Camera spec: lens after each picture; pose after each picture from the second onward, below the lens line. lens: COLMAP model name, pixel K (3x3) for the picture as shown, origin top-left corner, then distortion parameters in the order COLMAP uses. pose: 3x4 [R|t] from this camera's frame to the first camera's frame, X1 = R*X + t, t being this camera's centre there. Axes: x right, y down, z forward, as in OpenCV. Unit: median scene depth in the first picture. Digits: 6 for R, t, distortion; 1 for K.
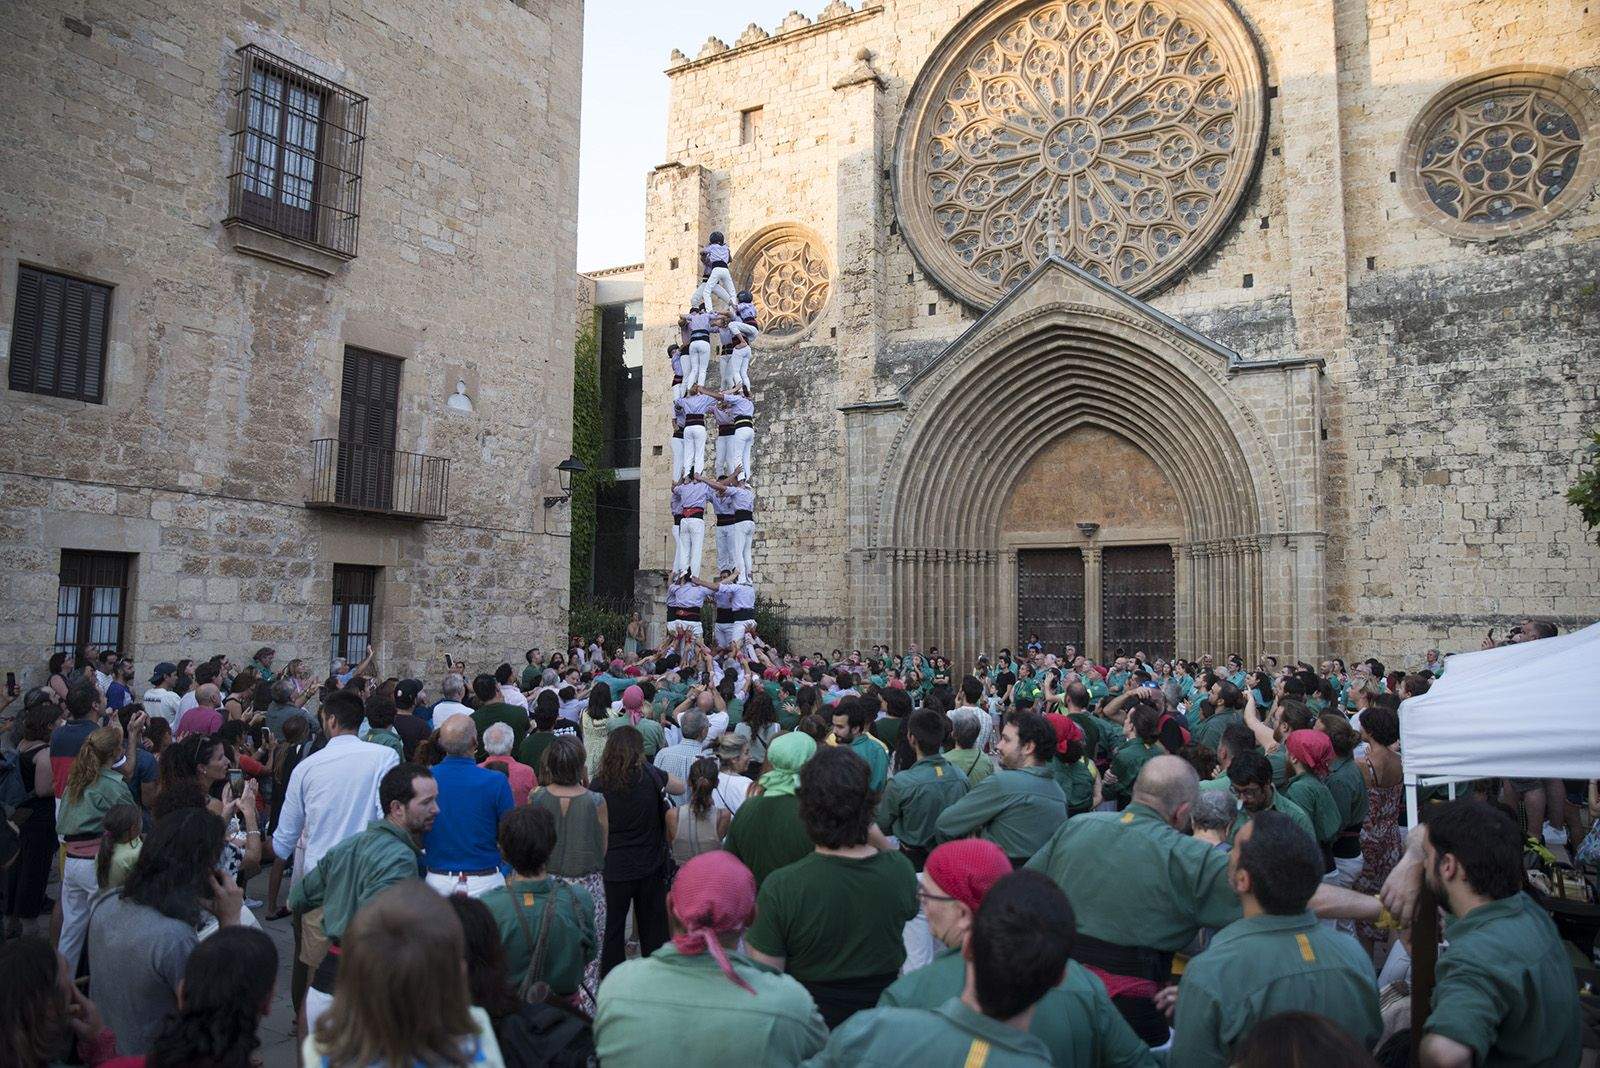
lens RADIAL K [[1102.2, 0, 792.3], [0, 1102.2, 527.7], [0, 0, 1]] dist [-0.133786, 0.102076]
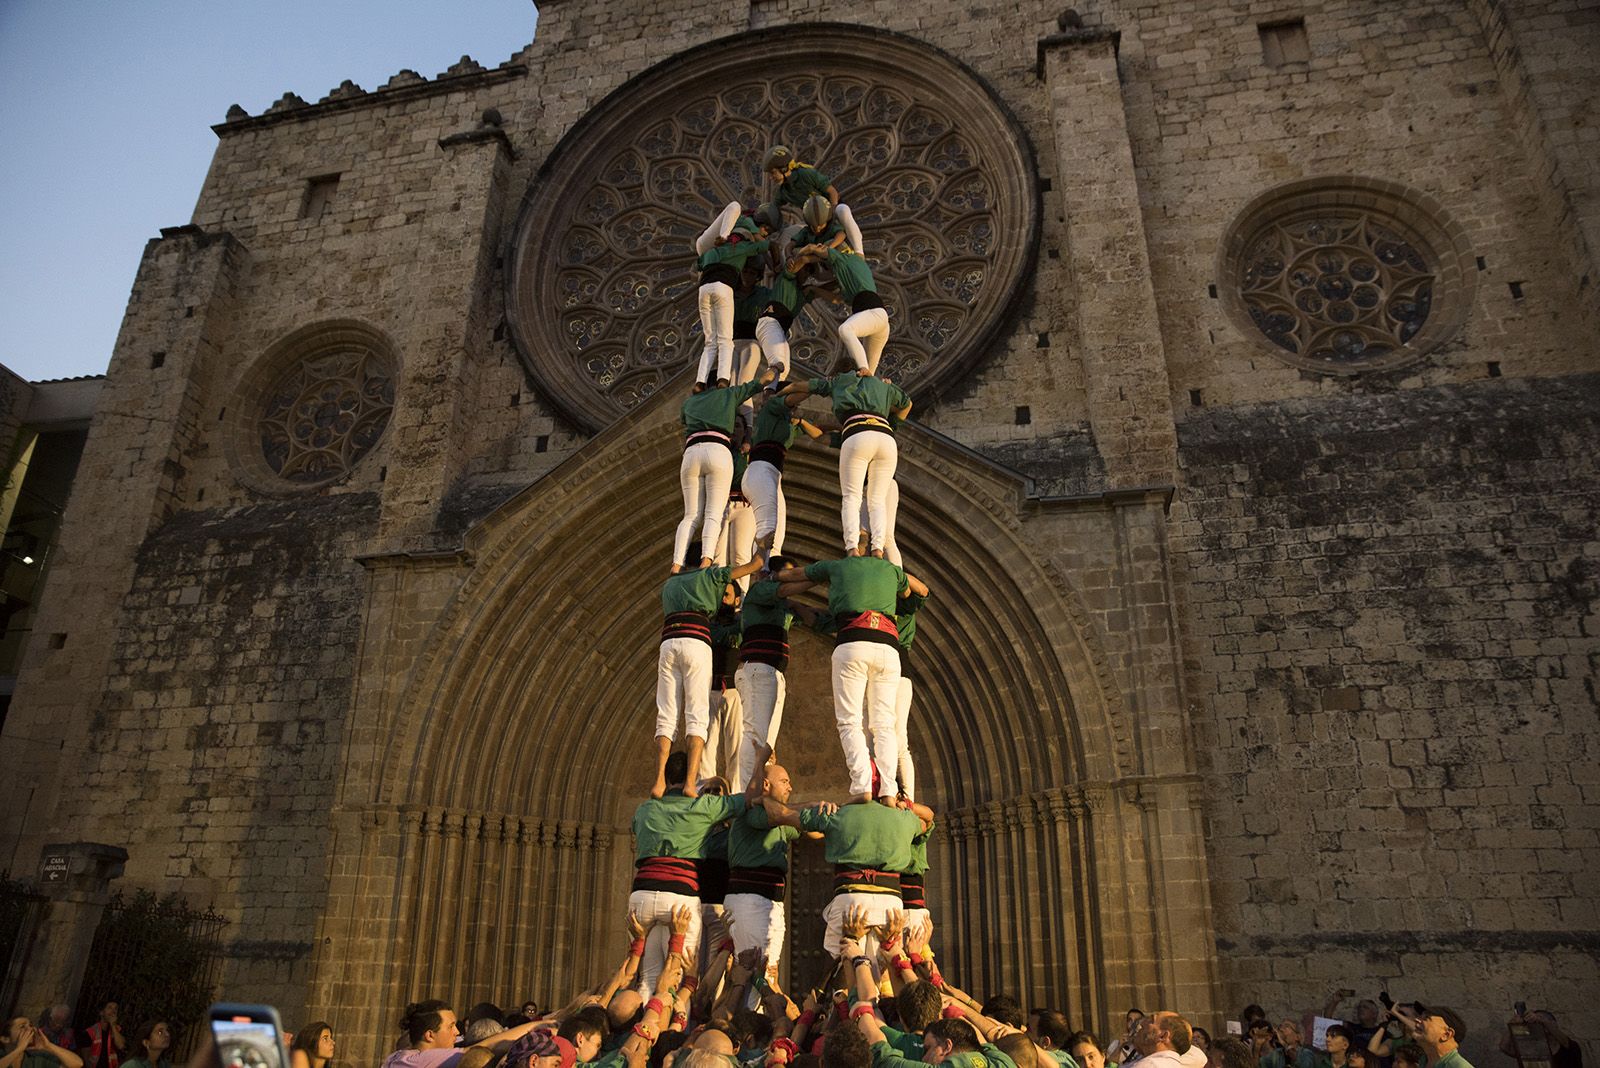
lens RADIAL K [[1098.4, 0, 795.4], [0, 1098.4, 535.7], [0, 0, 1]] dist [-0.134084, 0.101693]
pose [[0.945957, 0.126792, 0.298478, 0.094280], [-0.025709, 0.946823, -0.320726, 0.058550], [-0.323271, 0.295720, 0.898913, 0.440427]]
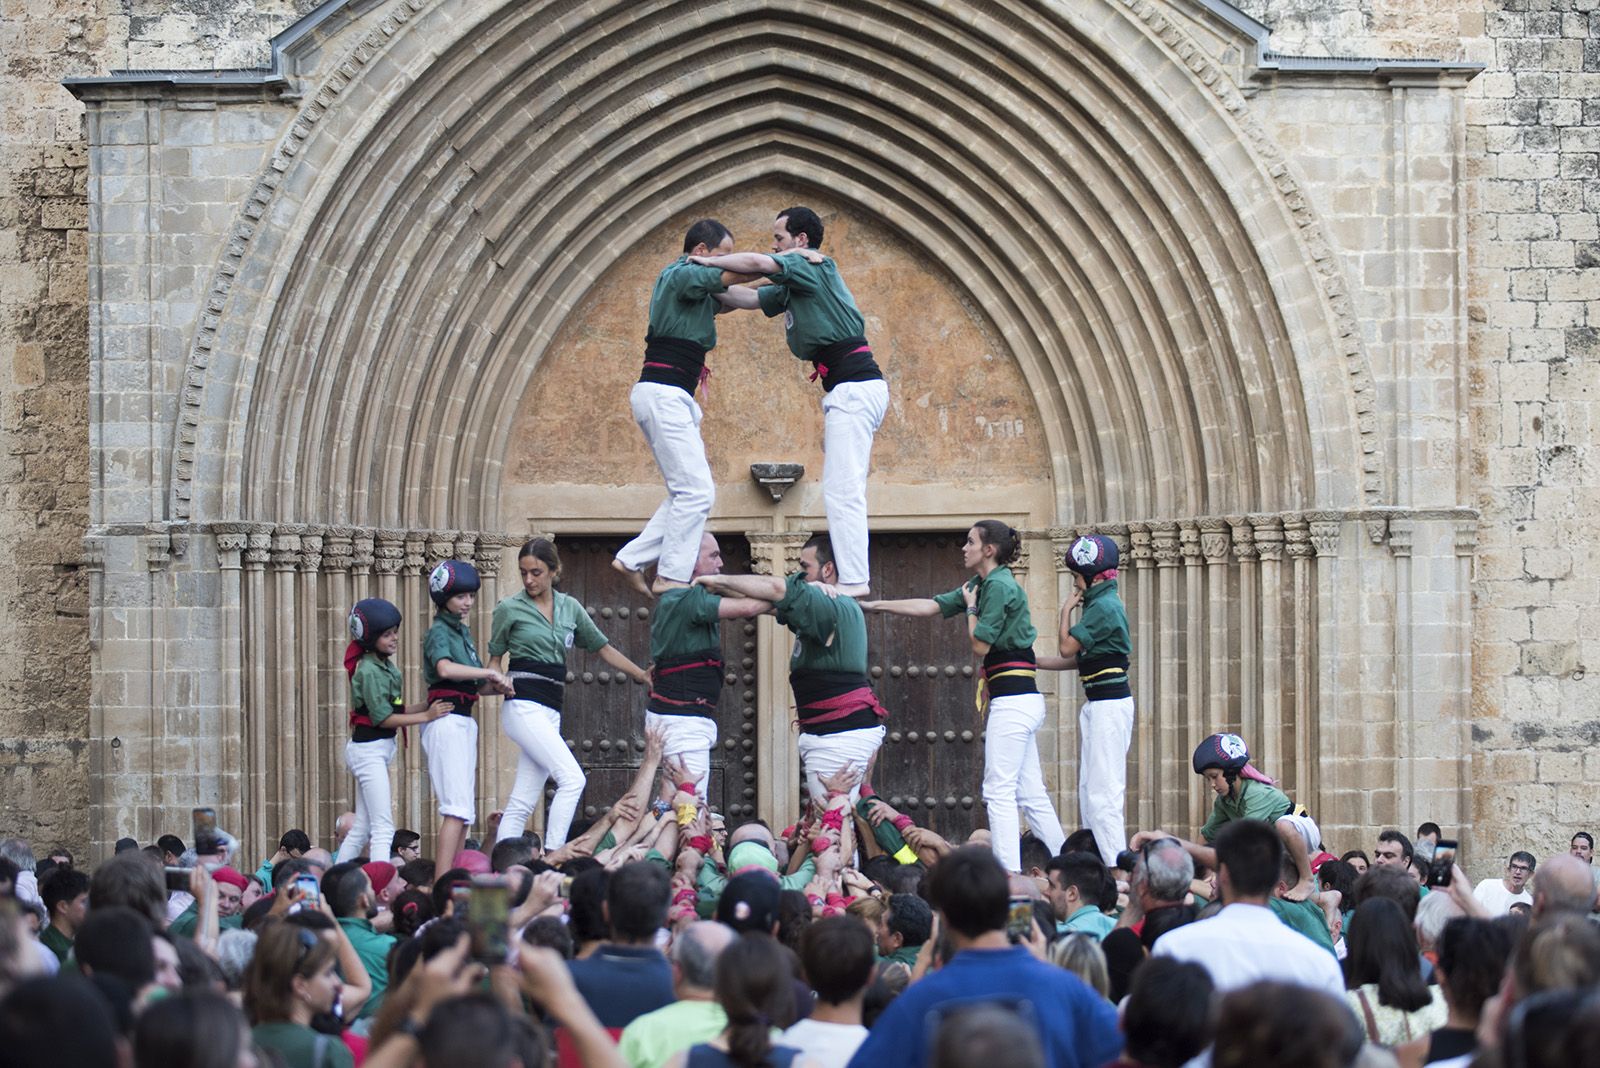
lens RADIAL K [[4125.8, 0, 795.1], [0, 4125.8, 570.8], [0, 0, 1]] dist [-0.225822, 0.746529]
pose [[0.848428, 0.011179, 0.529193, -0.426510], [-0.029155, 0.999246, 0.025633, -0.004320], [-0.528507, -0.037176, 0.848114, -0.120556]]
